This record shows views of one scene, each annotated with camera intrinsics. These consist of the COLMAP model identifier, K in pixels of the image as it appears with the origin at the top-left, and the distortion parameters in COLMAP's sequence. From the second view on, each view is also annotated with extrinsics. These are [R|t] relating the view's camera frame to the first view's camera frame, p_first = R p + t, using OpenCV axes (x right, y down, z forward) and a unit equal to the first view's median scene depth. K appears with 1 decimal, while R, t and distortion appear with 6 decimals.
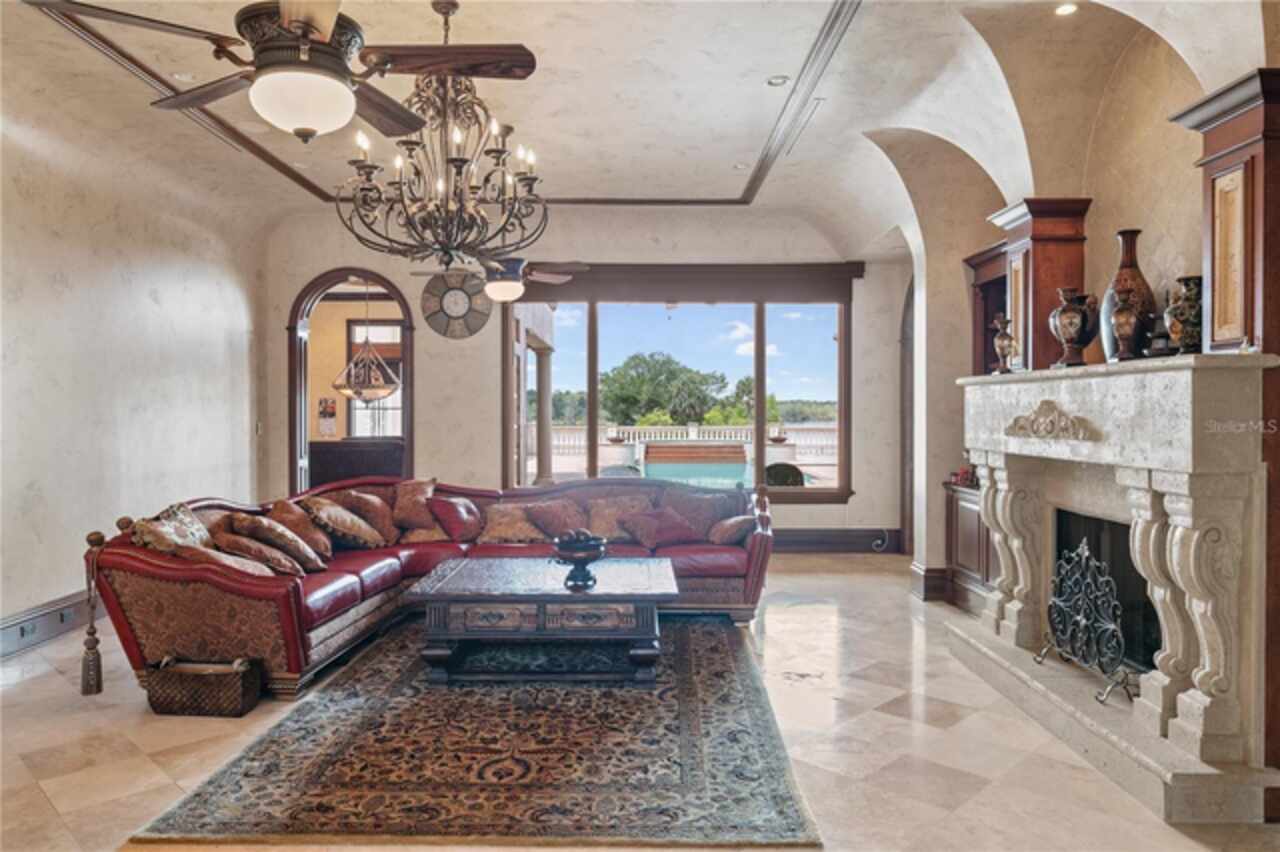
lens RADIAL K [[878.2, 0, 638.6], [0, 878.2, 420.1], [0, 0, 1]] dist [0.001794, 0.000337]
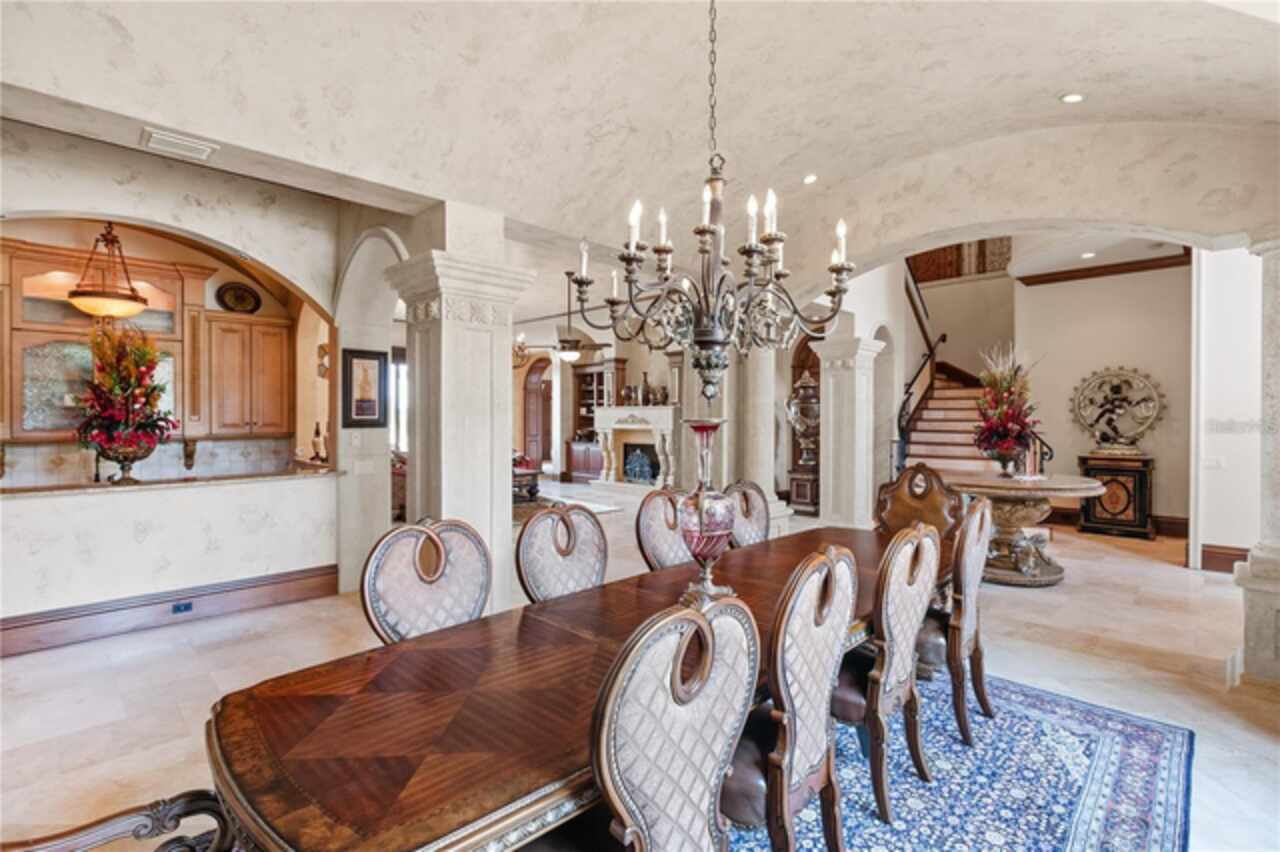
lens RADIAL K [[614.5, 0, 640.4], [0, 614.5, 426.9], [0, 0, 1]] dist [0.002659, 0.000197]
pose [[0.712432, -0.005185, 0.701722, -1.427501], [0.005654, 0.999983, 0.001648, 0.029345], [-0.701719, 0.002793, 0.712449, -0.985288]]
